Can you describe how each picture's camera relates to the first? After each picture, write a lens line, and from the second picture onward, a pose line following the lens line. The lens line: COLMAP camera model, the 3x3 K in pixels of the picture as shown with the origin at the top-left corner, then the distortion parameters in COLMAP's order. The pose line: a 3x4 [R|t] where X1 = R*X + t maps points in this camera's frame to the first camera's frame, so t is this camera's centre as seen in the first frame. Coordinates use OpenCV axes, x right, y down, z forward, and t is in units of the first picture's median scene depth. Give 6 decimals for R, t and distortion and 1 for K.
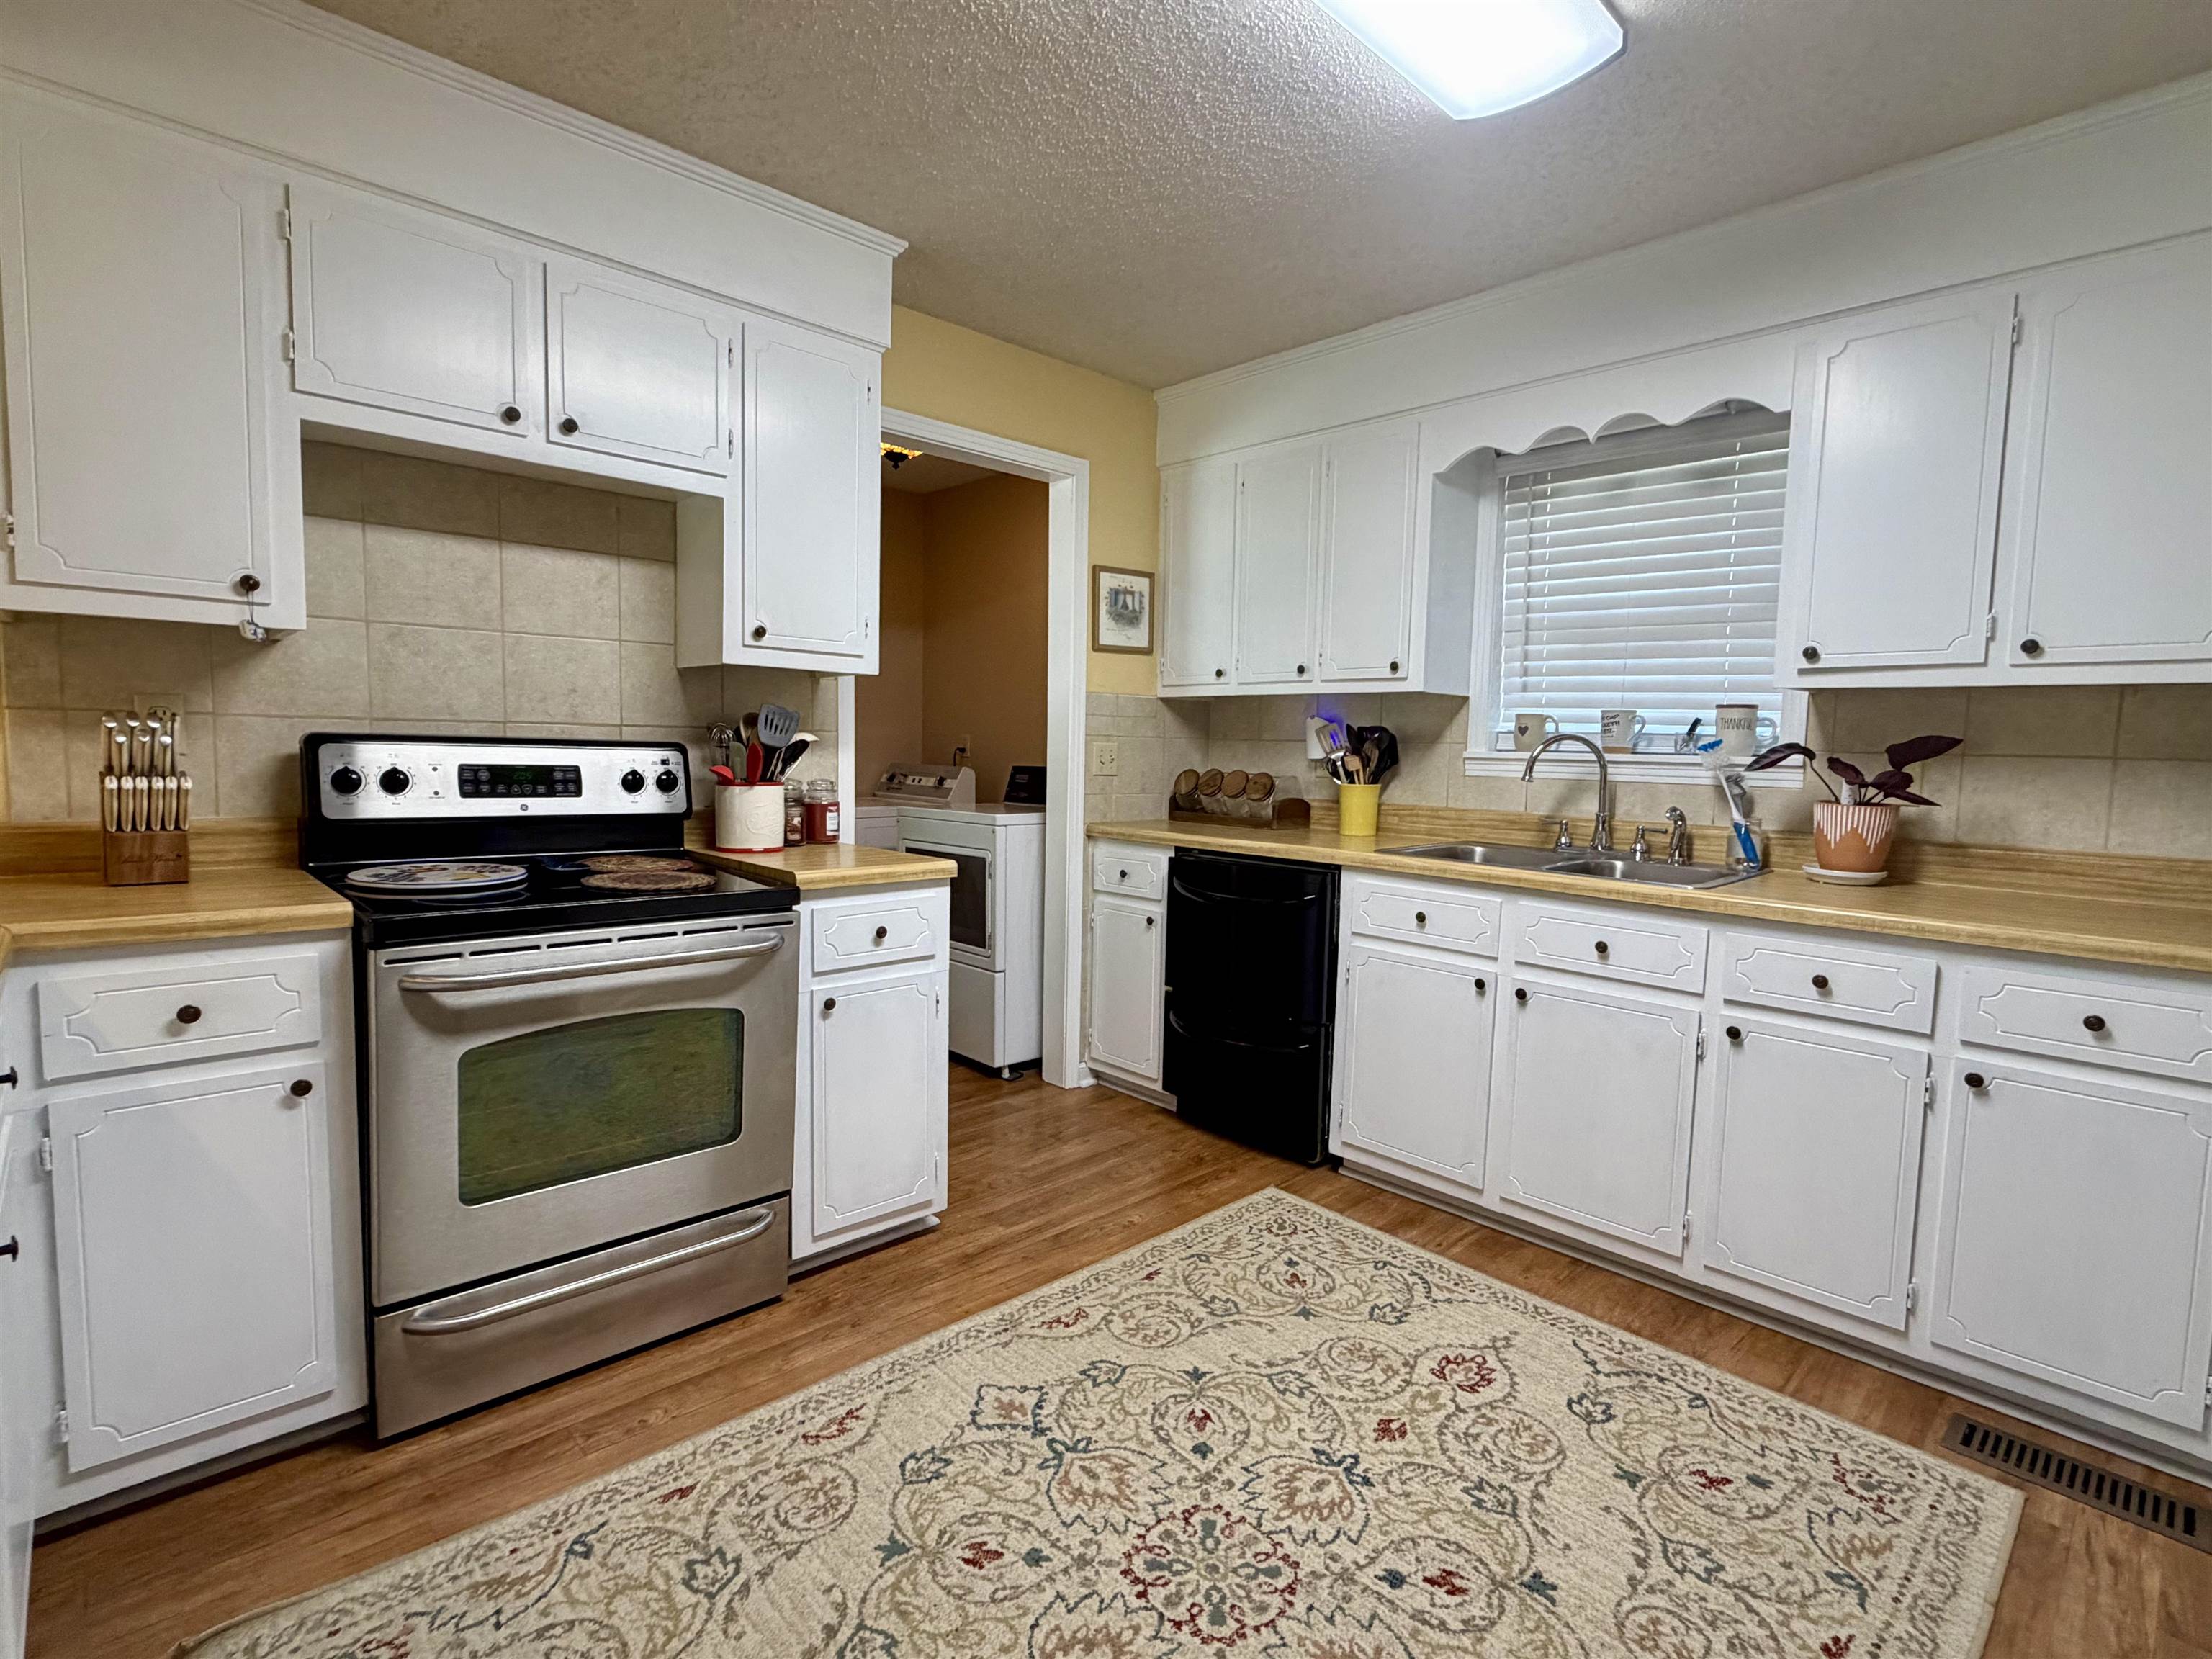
lens RADIAL K [[1060.6, 0, 1098.6], [0, 1060.6, 828.0], [0, 0, 1]] dist [-0.003755, 0.000036]
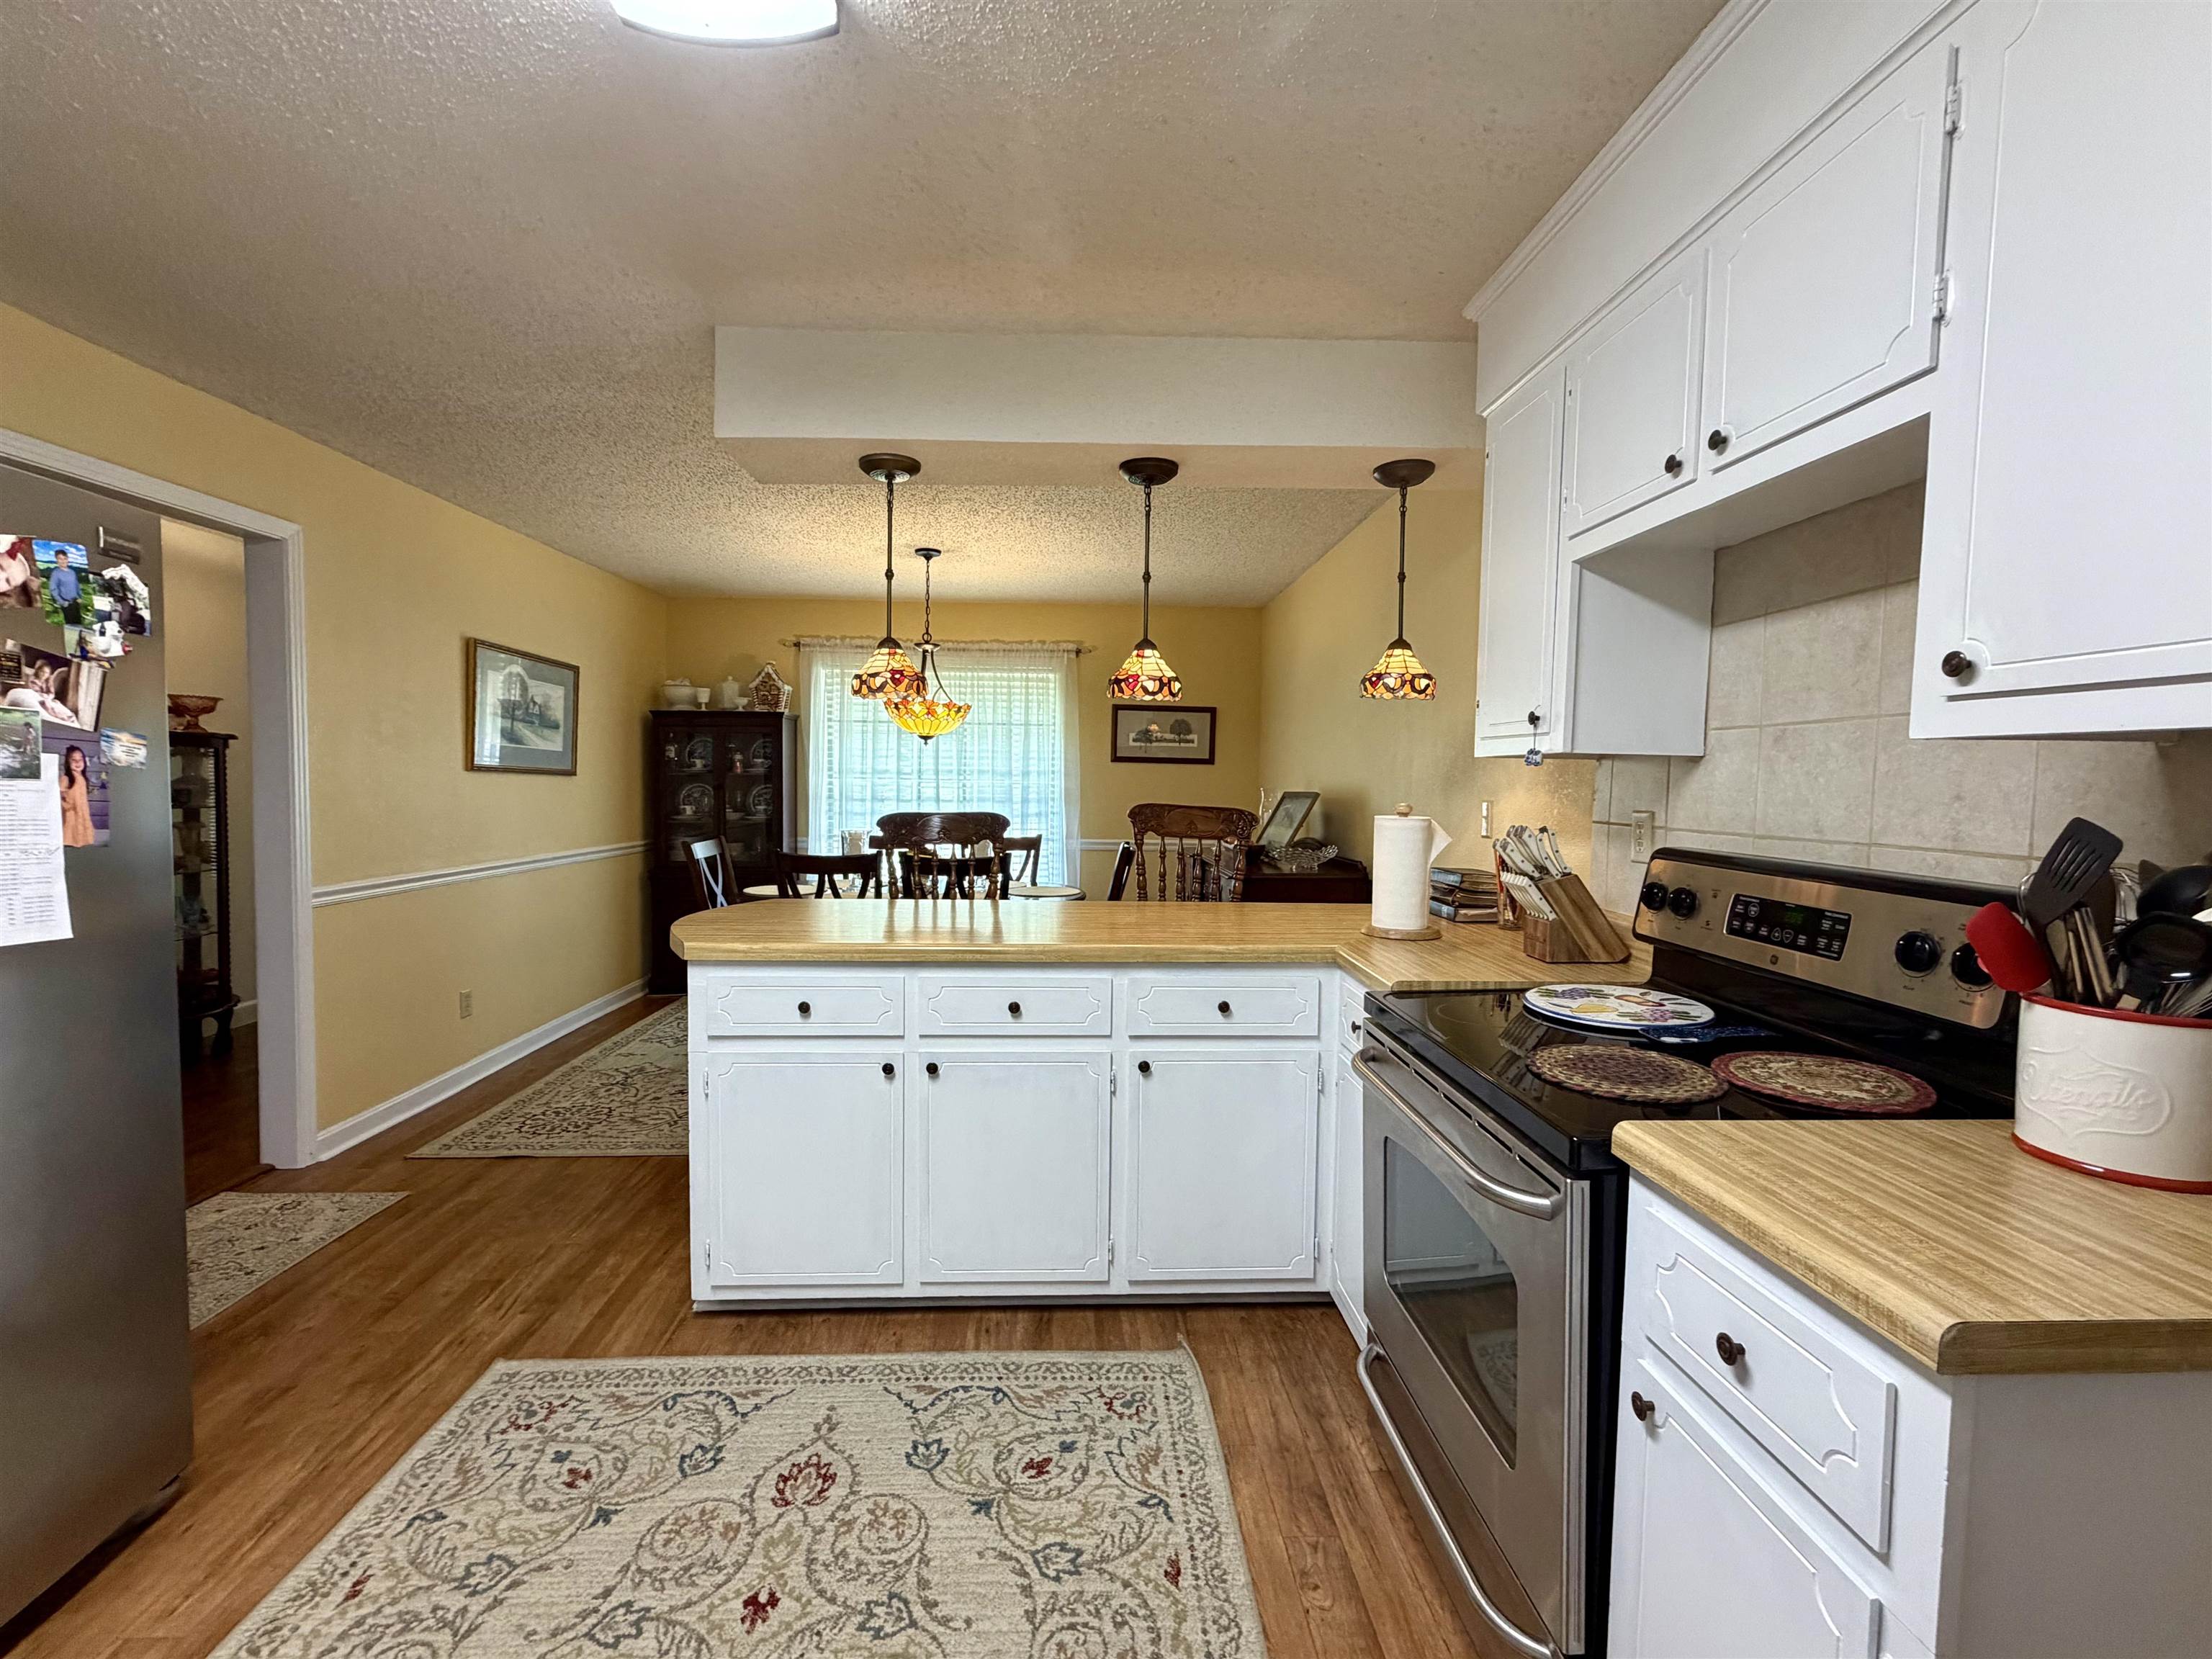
lens RADIAL K [[974.2, 0, 1098.7], [0, 974.2, 830.7], [0, 0, 1]] dist [0.043482, 0.000366]
pose [[-0.653970, 0.009268, -0.756464, 0.248648], [-0.087678, 0.992258, 0.087955, -0.112505], [0.751423, 0.123845, -0.648095, 0.956850]]
